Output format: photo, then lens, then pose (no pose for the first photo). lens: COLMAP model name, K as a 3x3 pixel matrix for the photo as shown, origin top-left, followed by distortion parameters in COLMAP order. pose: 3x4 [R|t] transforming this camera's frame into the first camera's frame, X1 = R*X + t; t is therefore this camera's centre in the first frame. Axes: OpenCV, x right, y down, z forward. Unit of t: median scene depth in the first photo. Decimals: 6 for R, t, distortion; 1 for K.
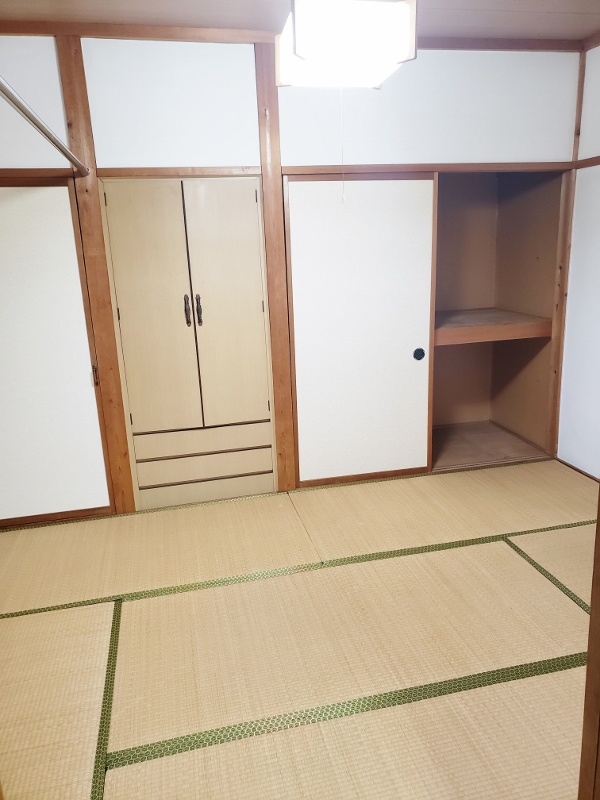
lens RADIAL K [[617.9, 0, 300.0], [0, 617.9, 400.0], [0, 0, 1]] dist [0.017259, 0.006933]
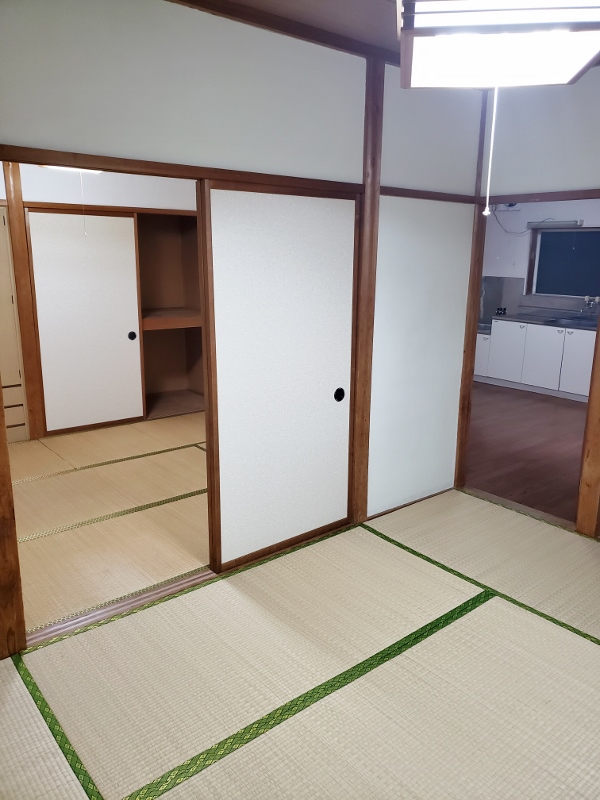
lens RADIAL K [[611.3, 0, 331.1], [0, 611.3, 397.9], [0, 0, 1]] dist [0.012399, 0.006904]
pose [[0.872727, -0.059104, 0.484617, -0.106131], [0.070740, 0.997478, -0.005742, 0.113489], [-0.483056, 0.039293, 0.874708, -0.481581]]
